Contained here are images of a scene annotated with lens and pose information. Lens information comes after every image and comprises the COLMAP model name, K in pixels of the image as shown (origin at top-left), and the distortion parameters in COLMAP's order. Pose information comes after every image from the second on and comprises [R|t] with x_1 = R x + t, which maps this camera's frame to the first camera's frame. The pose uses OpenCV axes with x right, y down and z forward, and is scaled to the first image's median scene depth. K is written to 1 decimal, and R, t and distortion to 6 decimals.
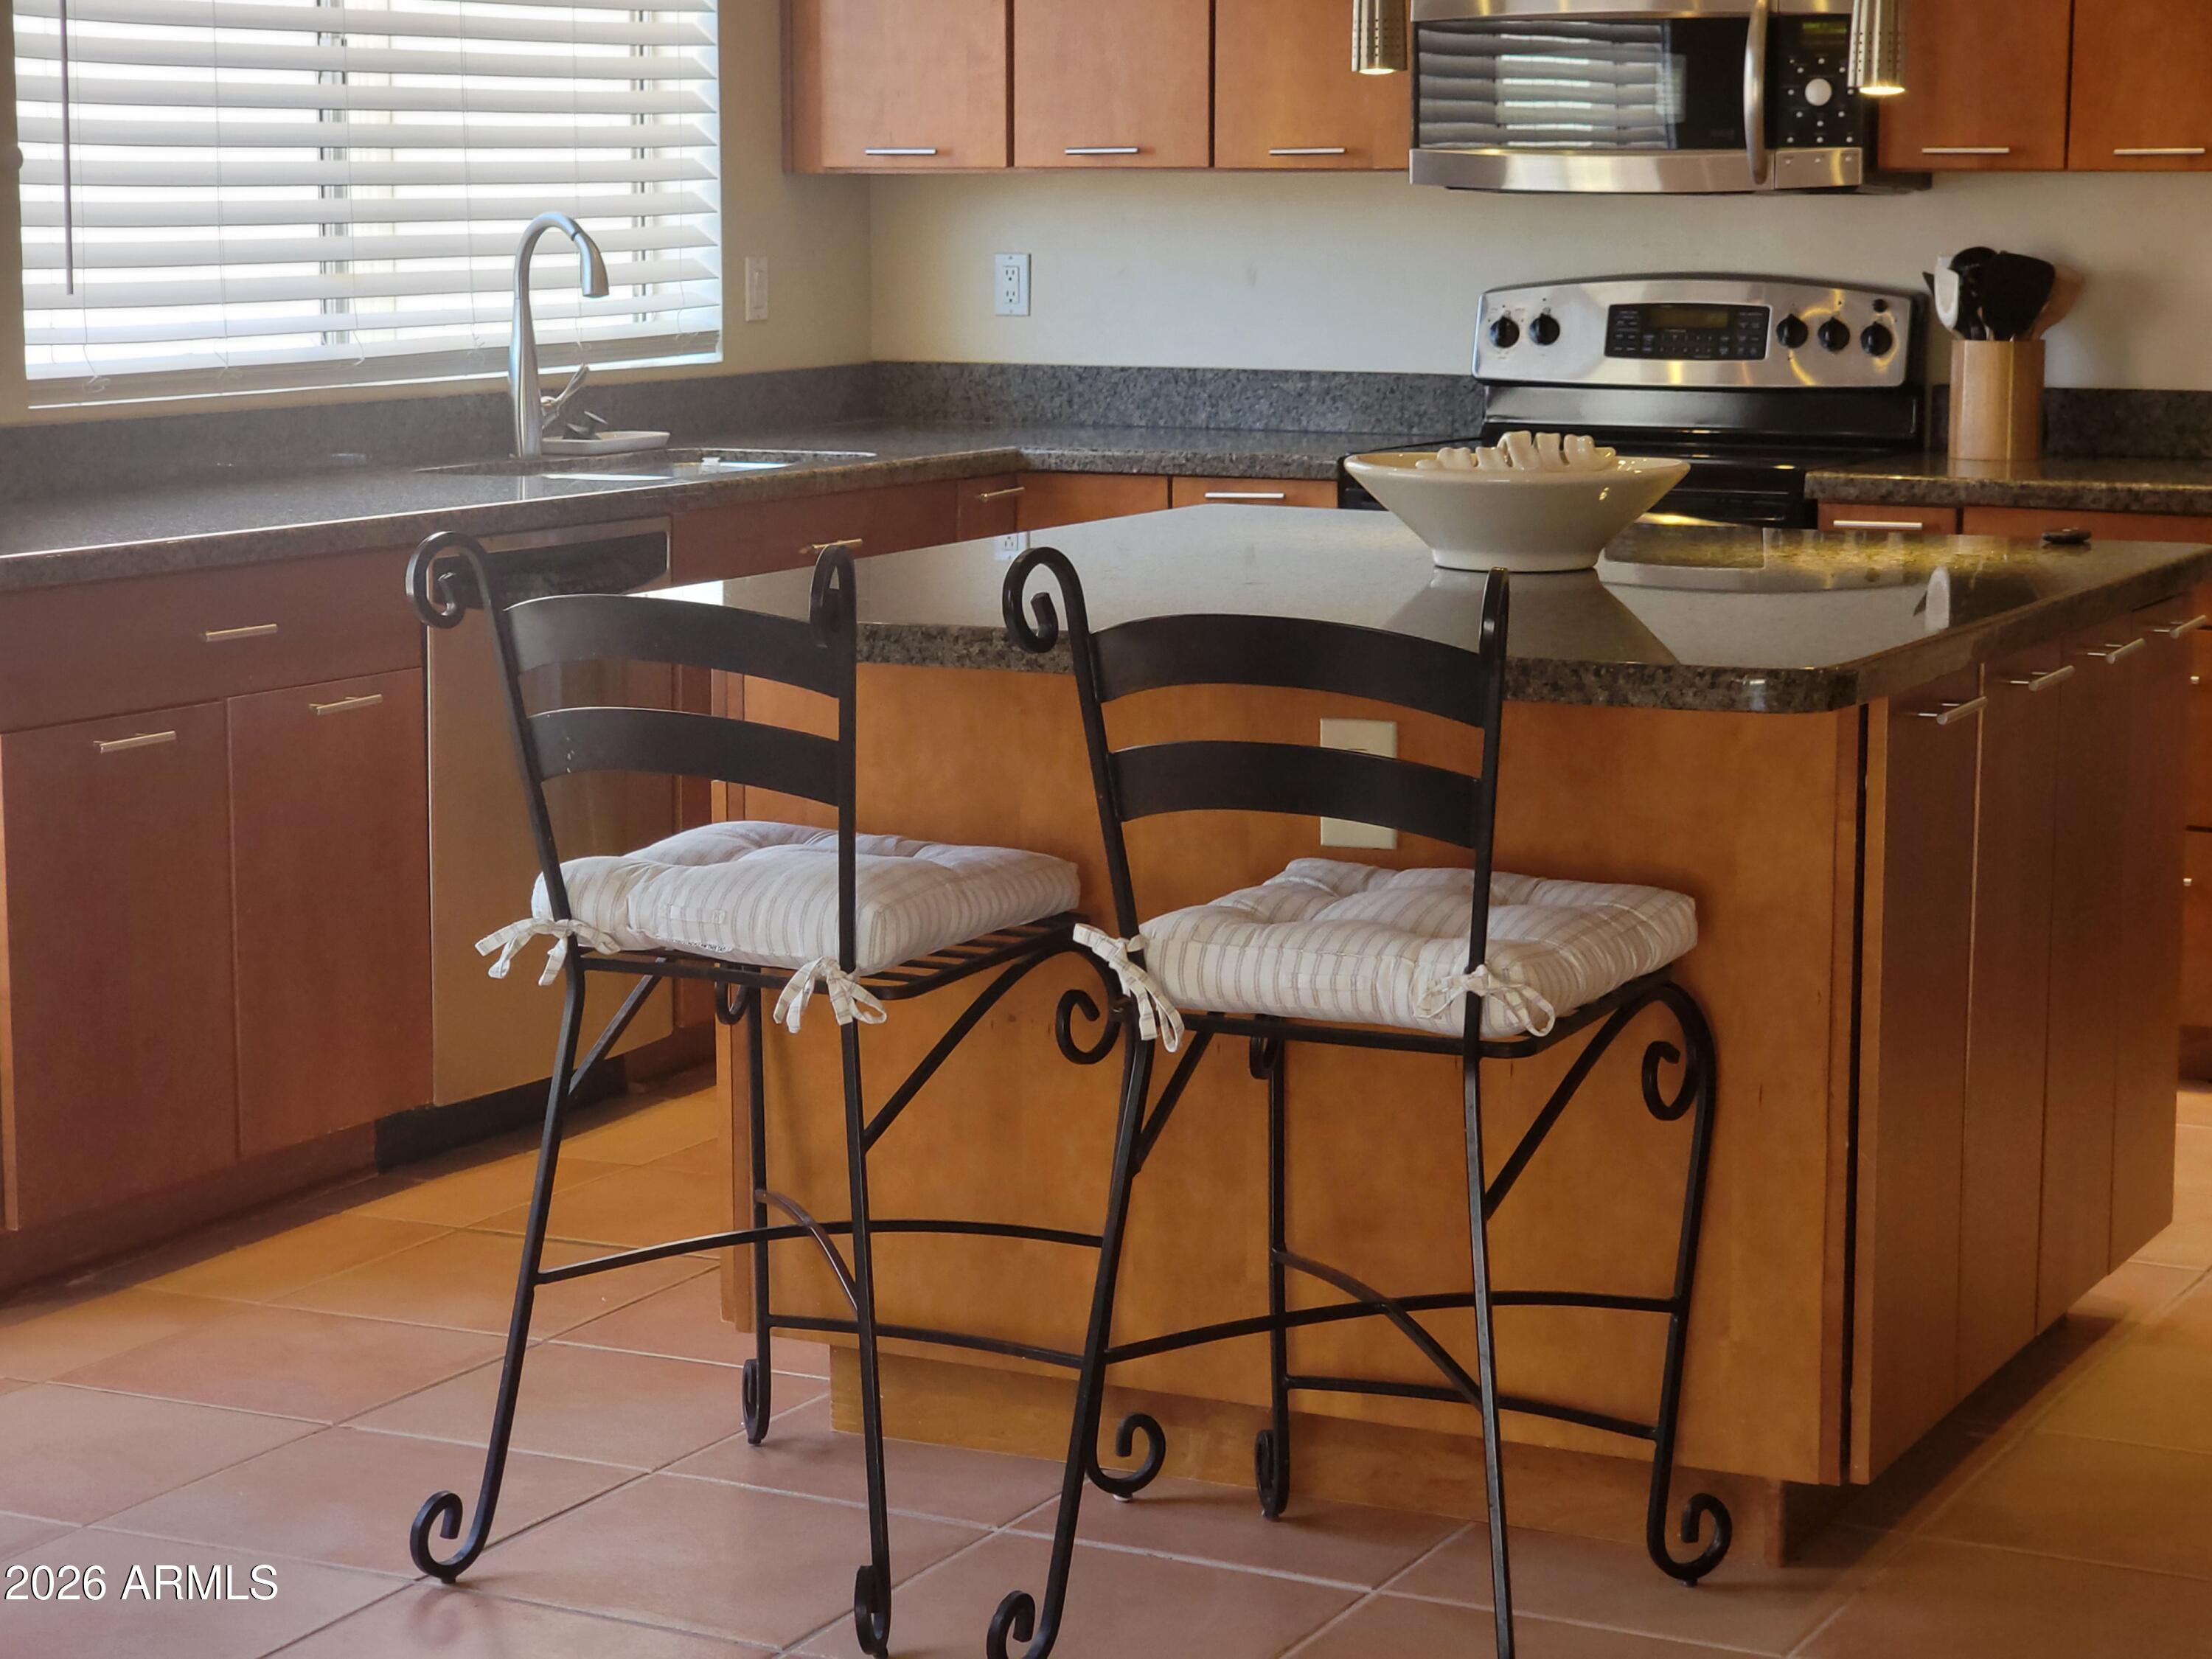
lens RADIAL K [[4328.6, 0, 1106.9], [0, 4328.6, 825.6], [0, 0, 1]] dist [0.008884, 0.000000]
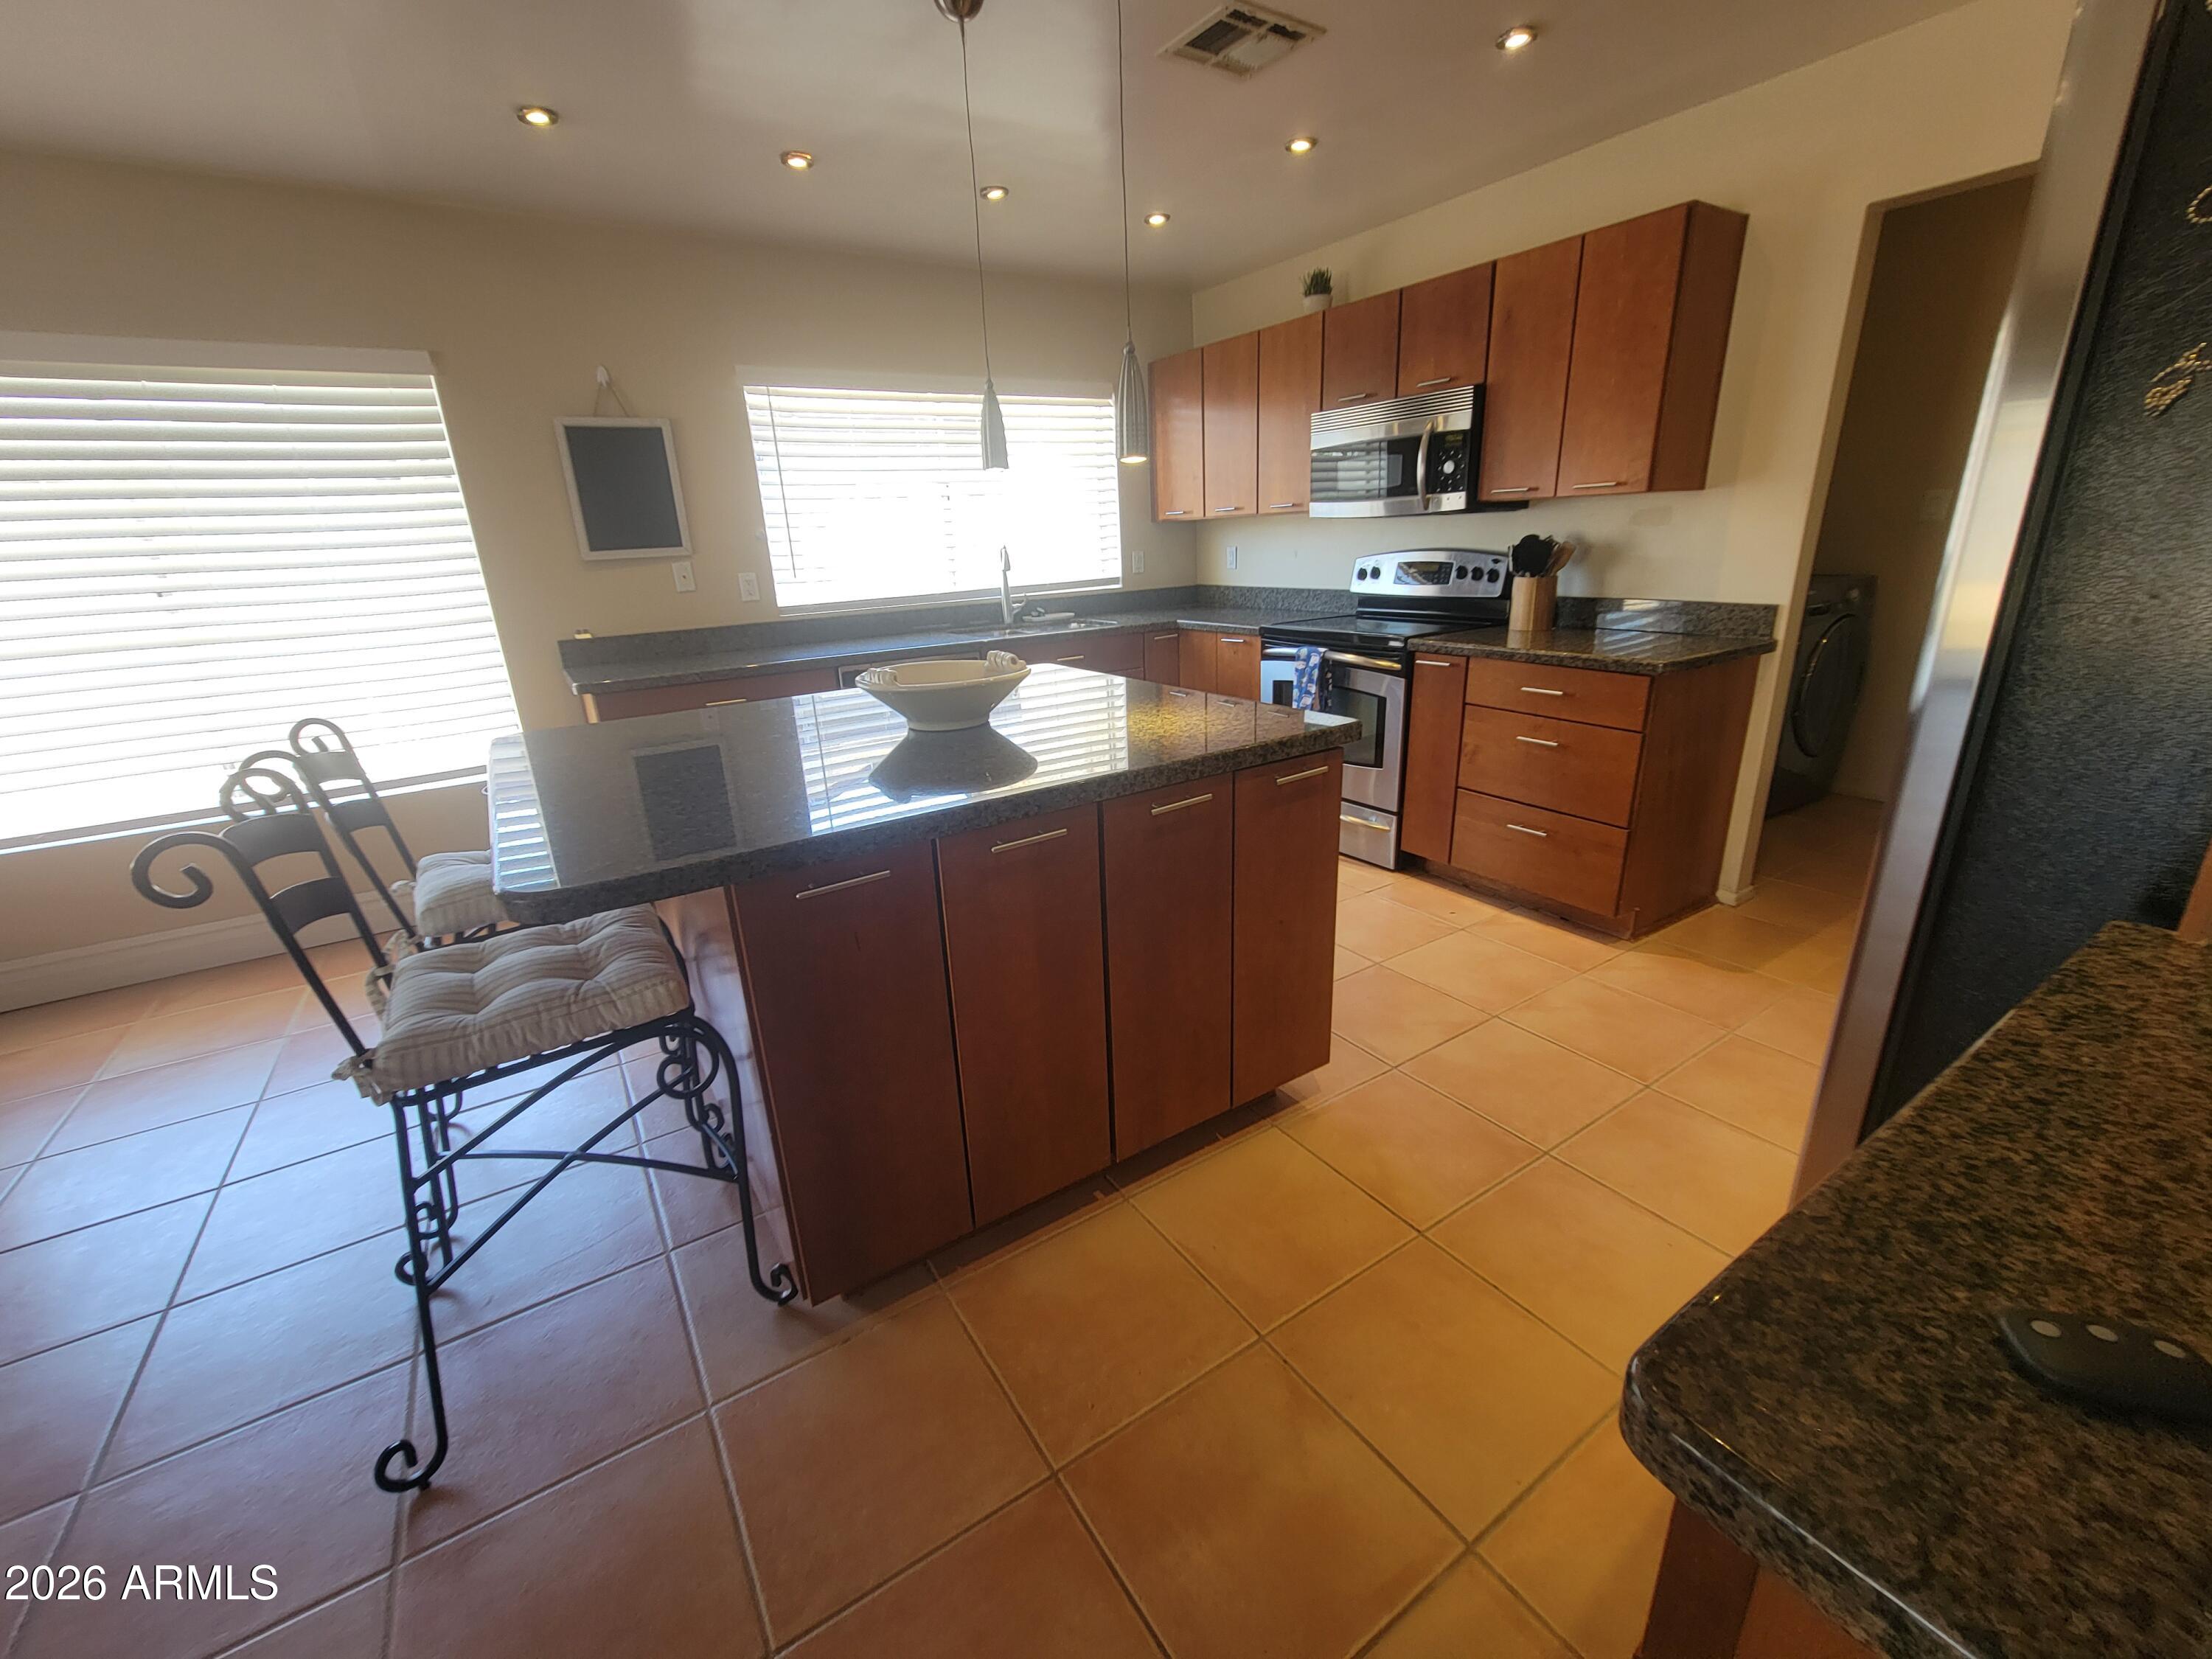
lens RADIAL K [[891.0, 0, 1105.1], [0, 891.0, 836.5], [0, 0, 1]] dist [-0.004243, -0.000134]
pose [[0.866052, 0.122563, -0.484698, 0.254786], [-0.028911, 0.980141, 0.196185, -0.063150], [0.499117, -0.155894, 0.852396, 0.464619]]
